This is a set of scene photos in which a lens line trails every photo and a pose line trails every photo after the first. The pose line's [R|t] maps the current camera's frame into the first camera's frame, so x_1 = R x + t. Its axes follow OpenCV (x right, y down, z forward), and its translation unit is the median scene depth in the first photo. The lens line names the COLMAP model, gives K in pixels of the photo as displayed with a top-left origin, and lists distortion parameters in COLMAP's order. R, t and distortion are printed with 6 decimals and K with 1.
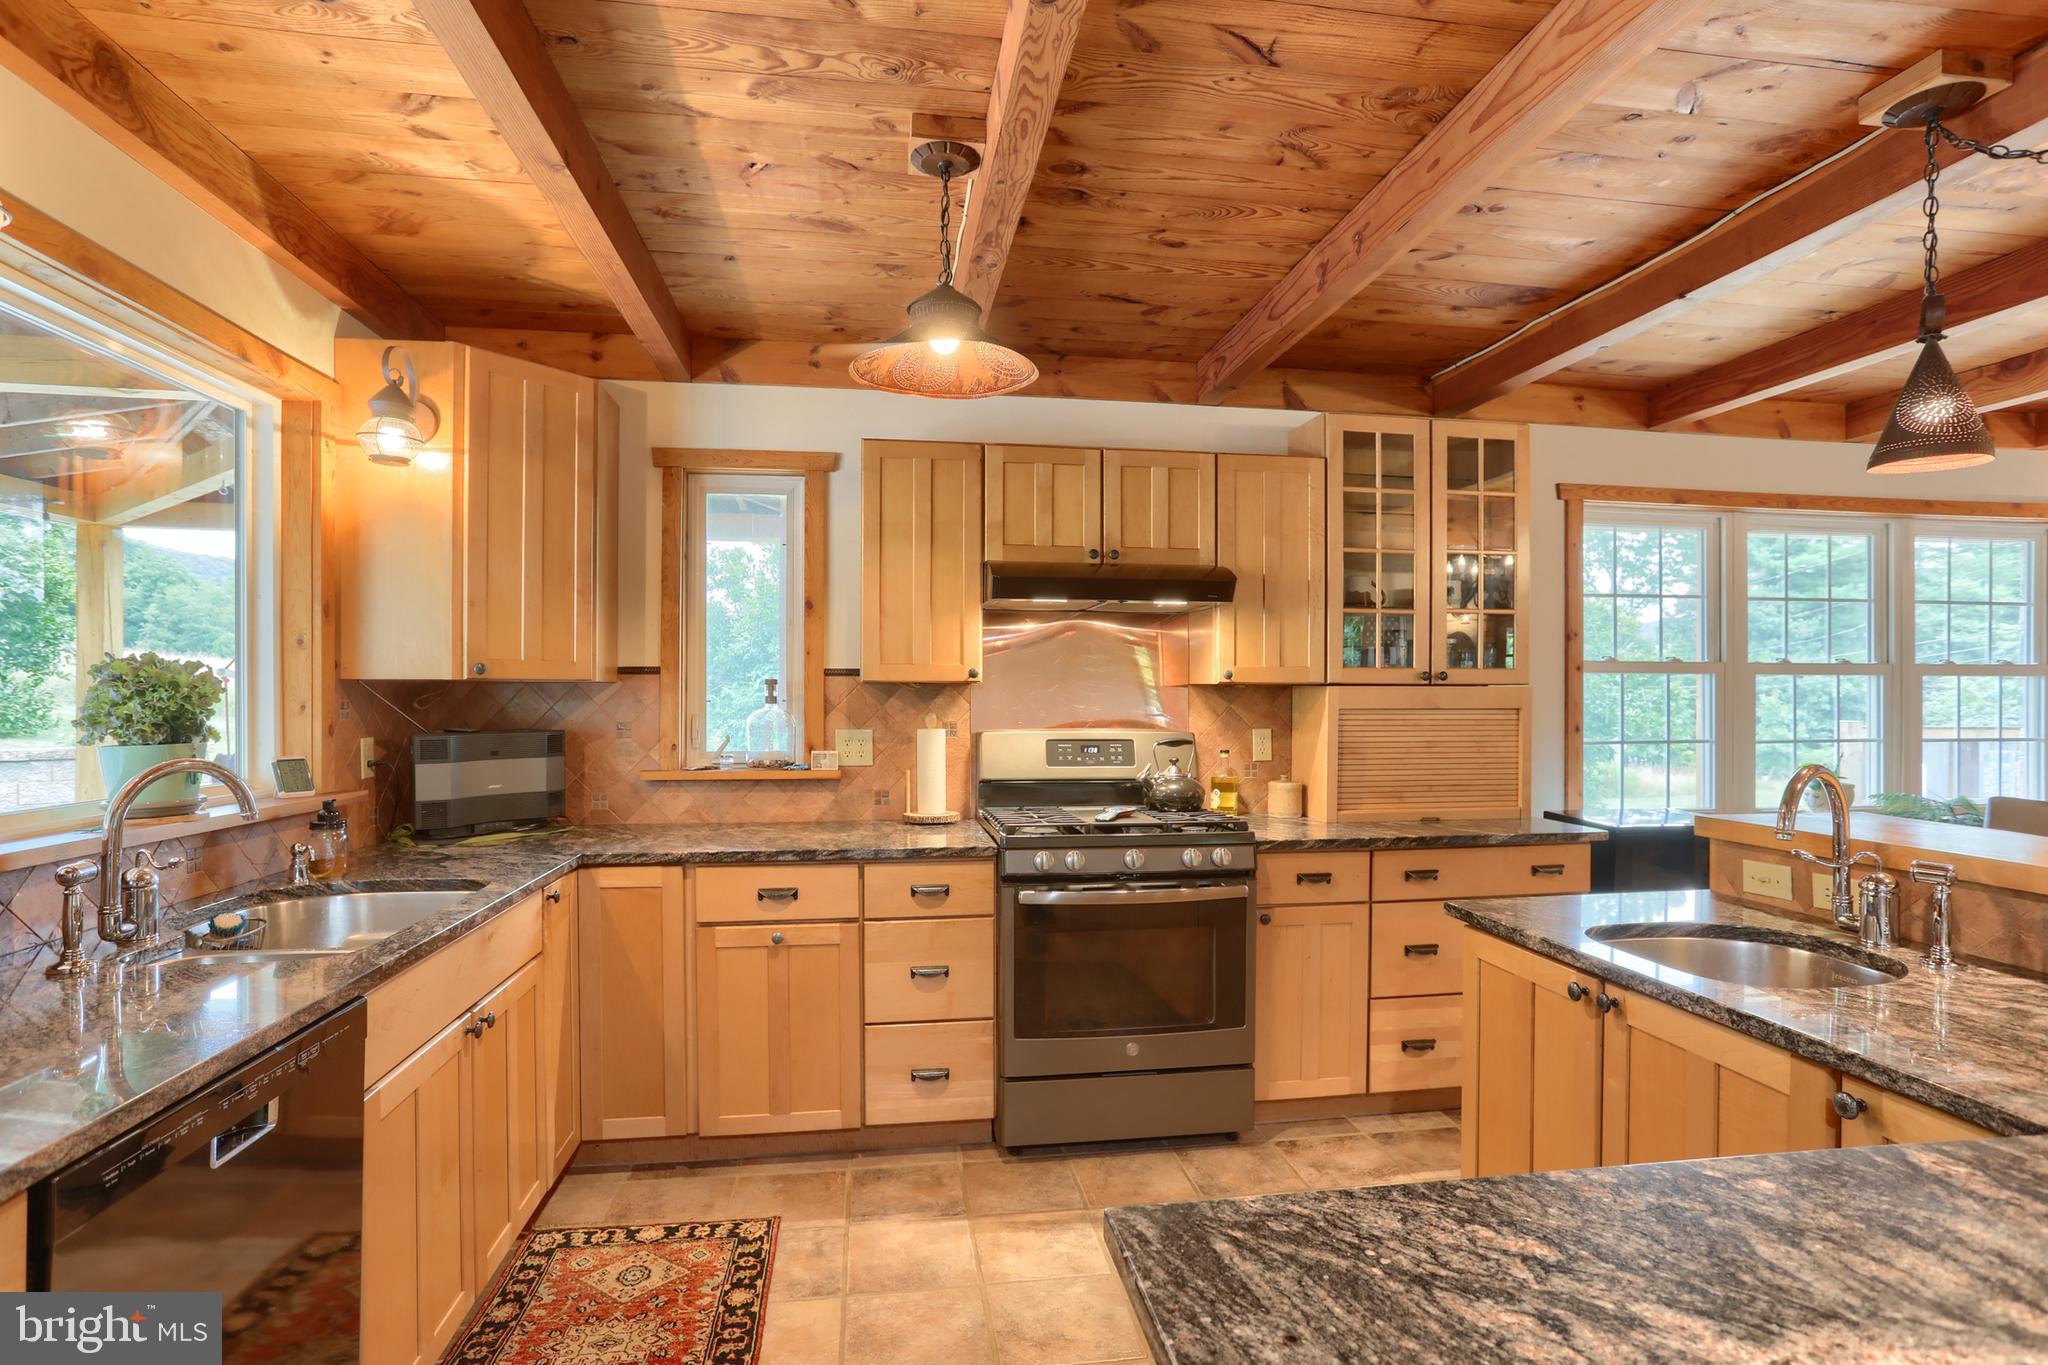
lens RADIAL K [[1027.9, 0, 1030.5], [0, 1027.9, 698.8], [0, 0, 1]] dist [-0.049607, 0.029781]
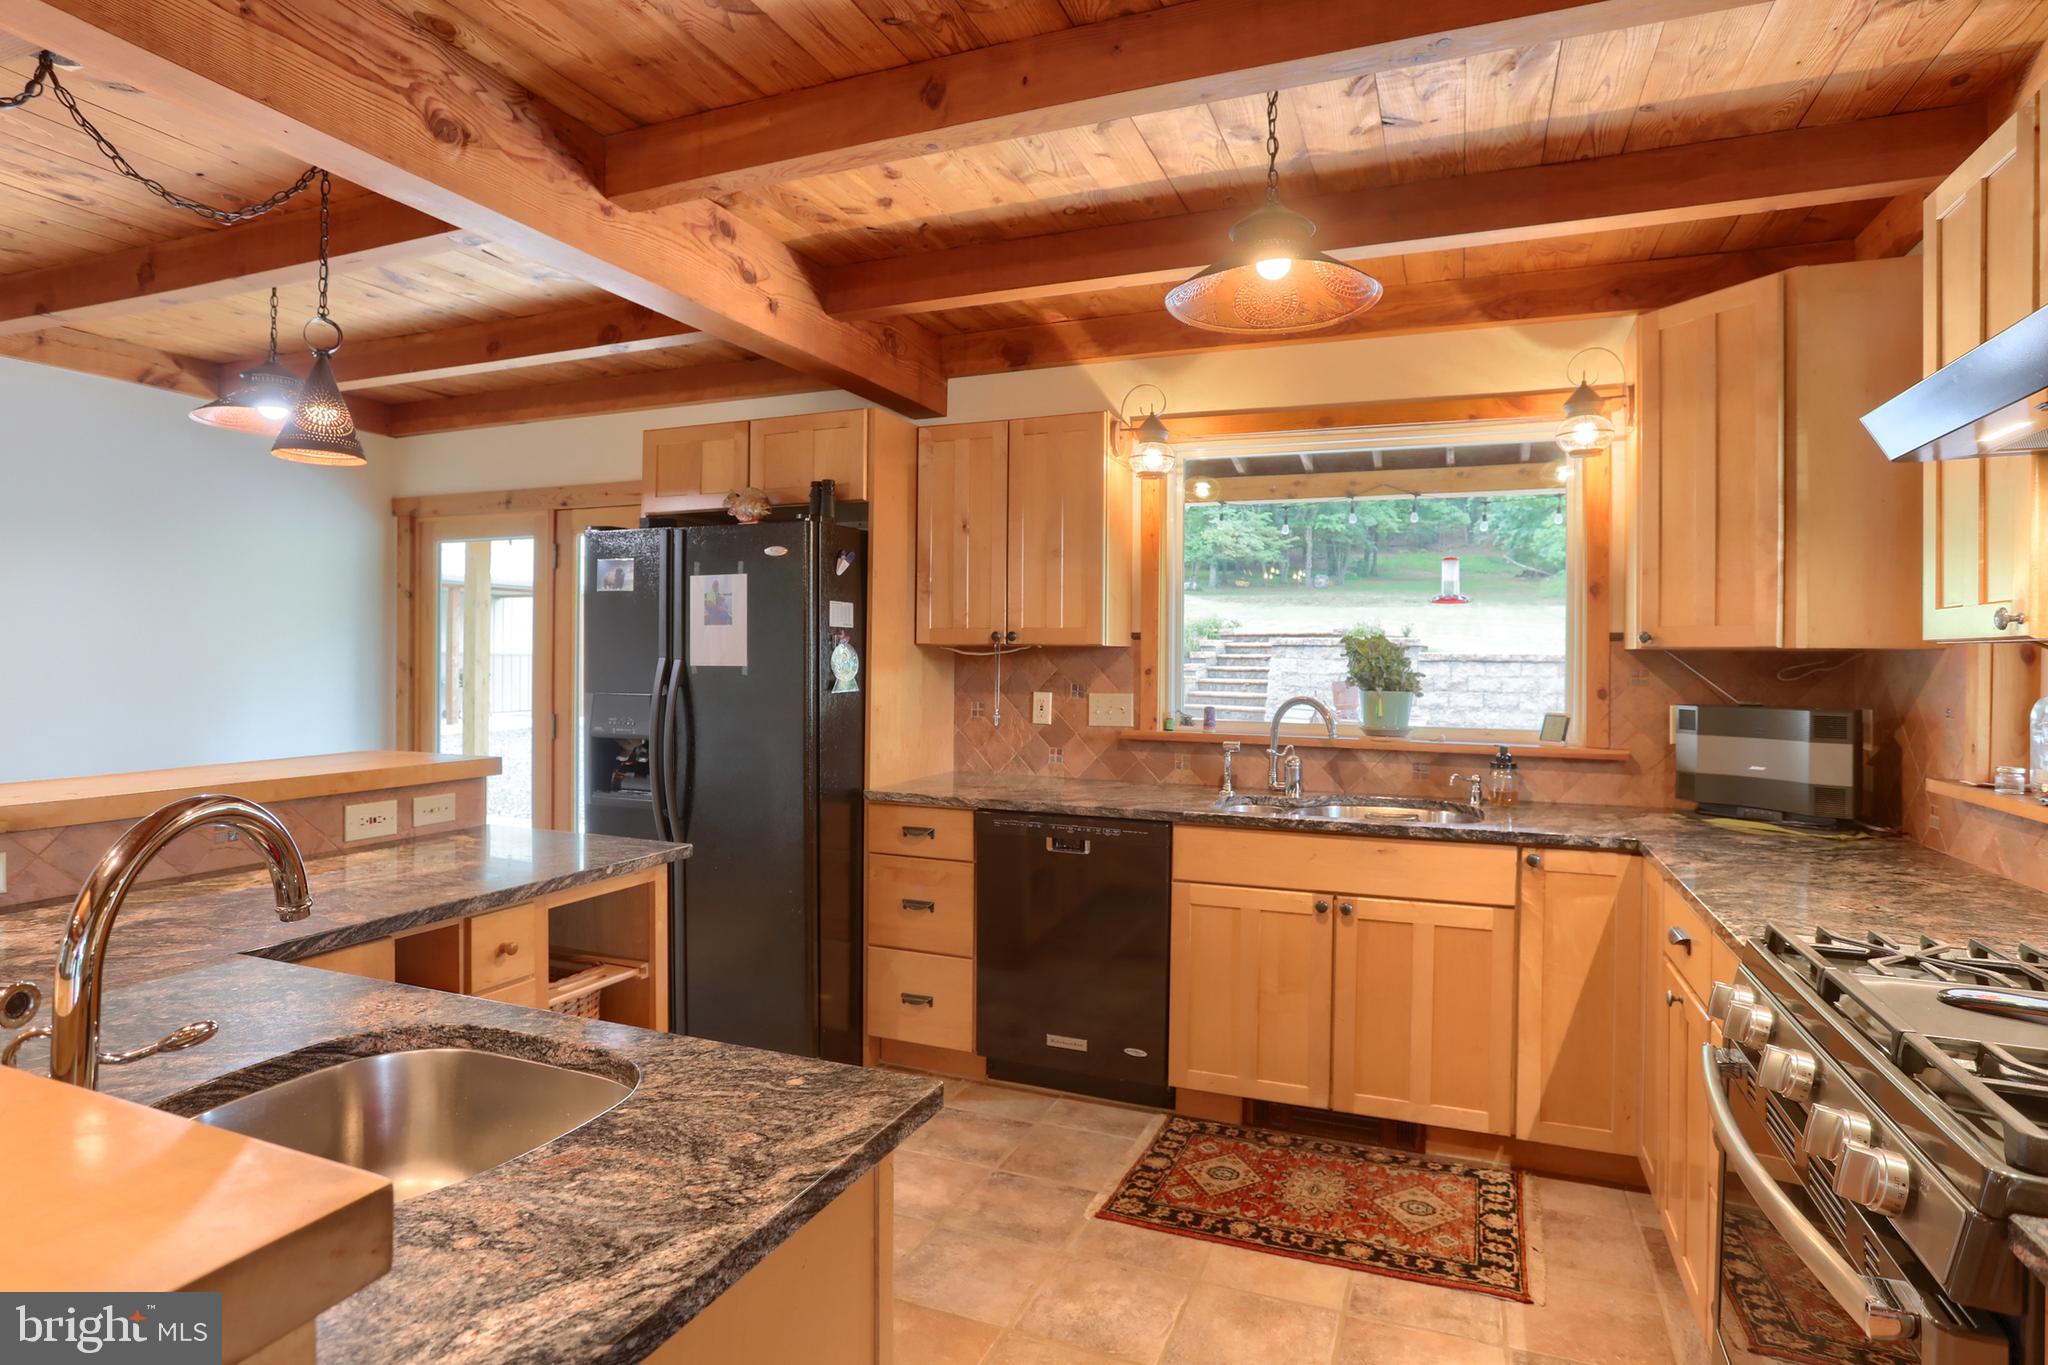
lens RADIAL K [[1064.3, 0, 1031.7], [0, 1064.3, 658.7], [0, 0, 1]] dist [-0.043666, 0.016719]
pose [[-0.503082, -0.004895, -0.864225, 0.702224], [-0.015555, 0.999873, 0.003391, -0.002828], [0.864099, 0.015149, -0.503094, 1.097446]]
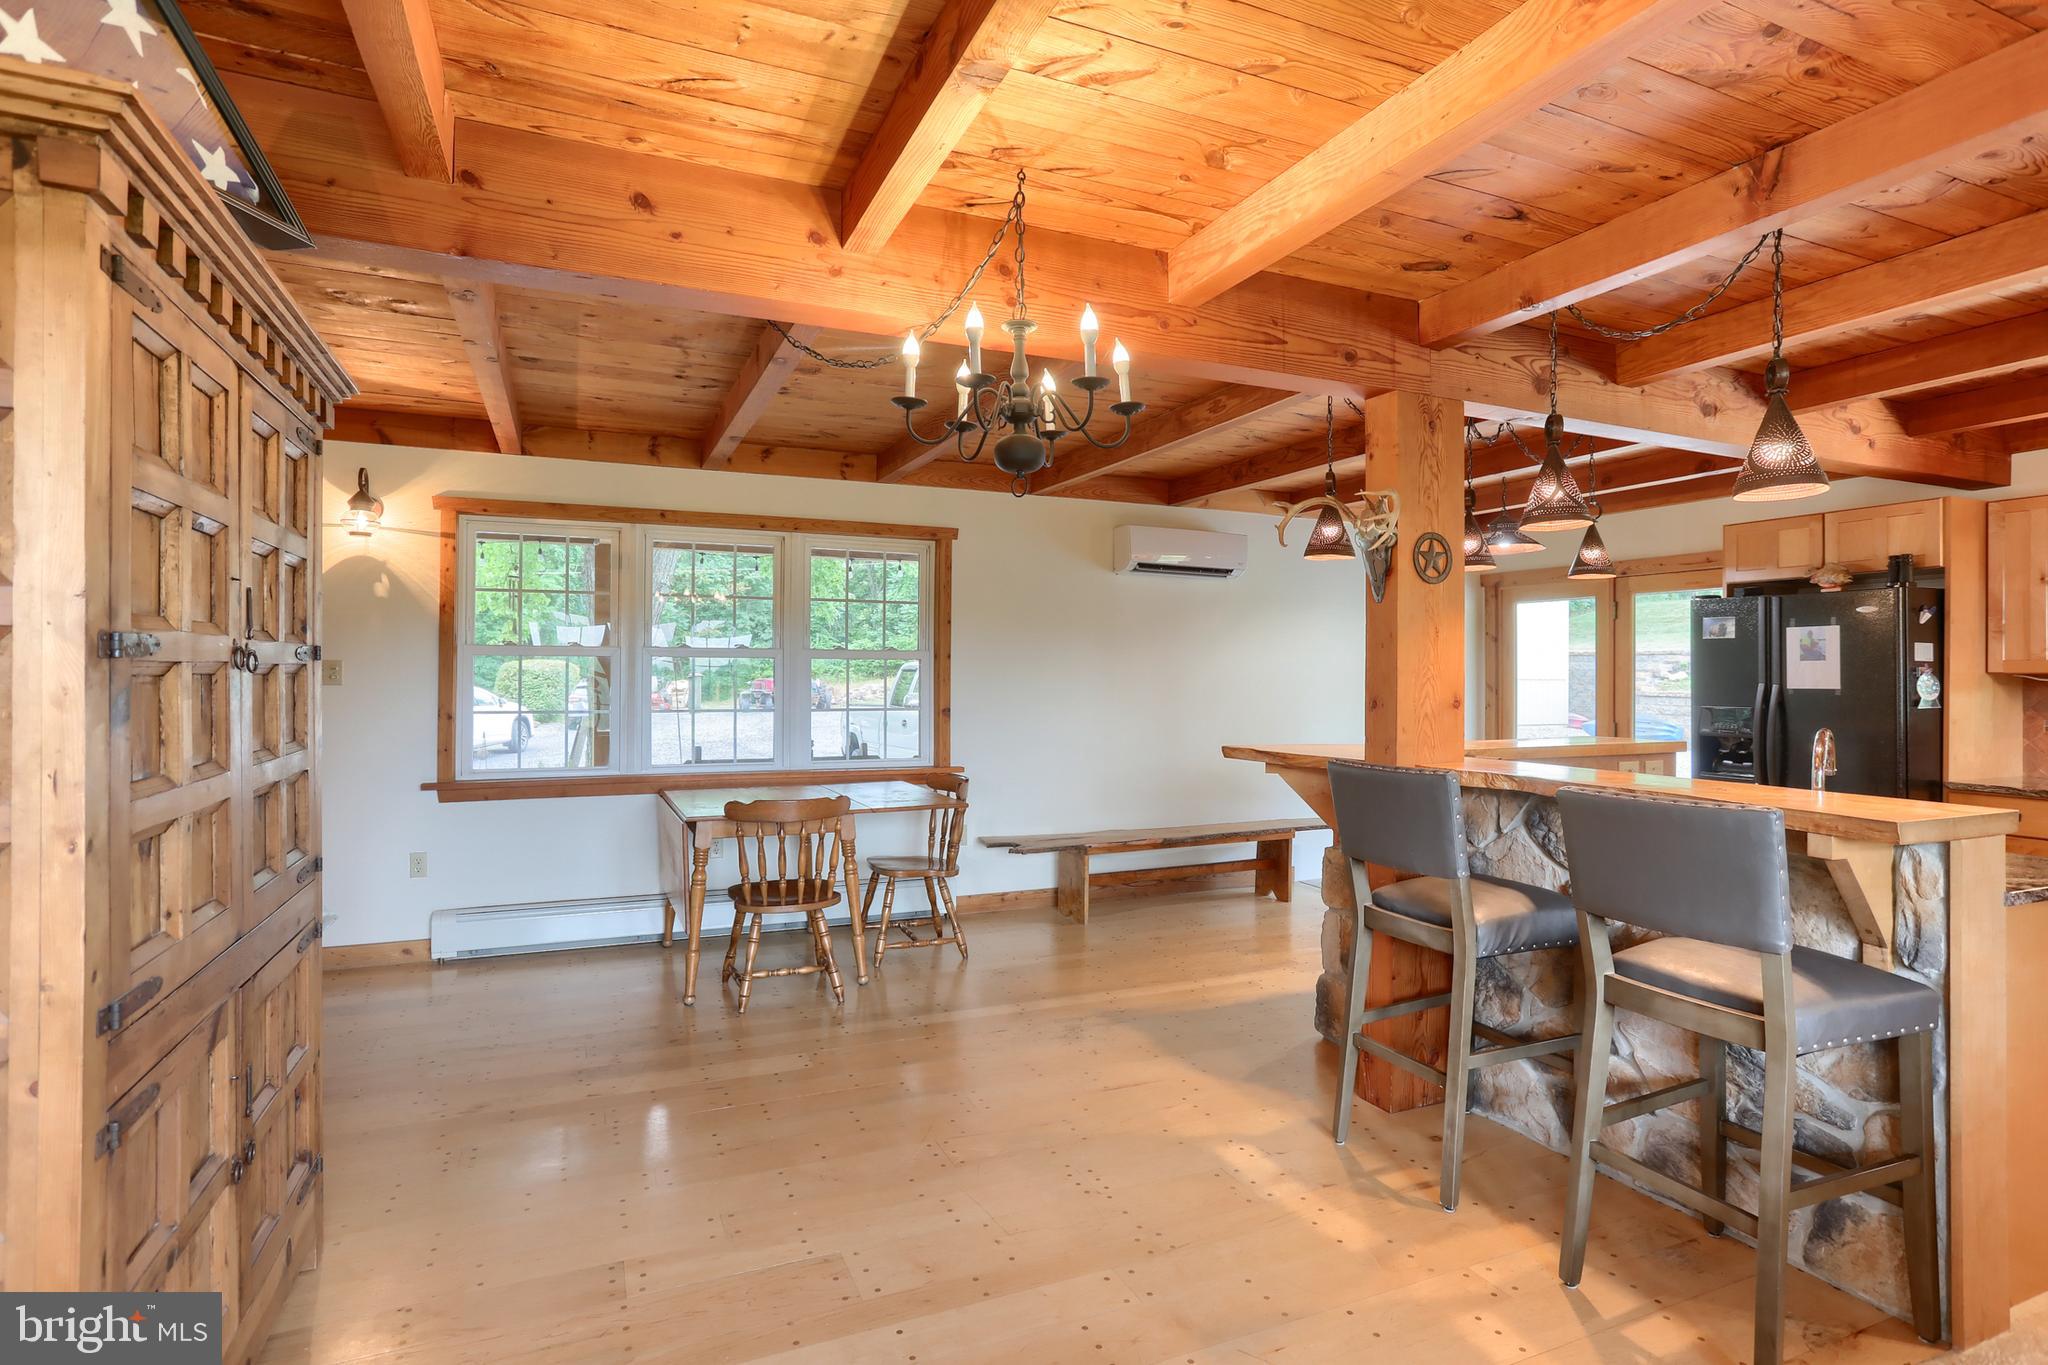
lens RADIAL K [[1027.9, 0, 1041.6], [0, 1027.9, 673.2], [0, 0, 1]] dist [-0.049607, 0.029781]
pose [[-0.961588, -0.007022, -0.274407, 1.589322], [-0.008573, 0.999953, 0.004452, -0.007951], [0.274363, 0.006633, -0.961603, 1.464368]]
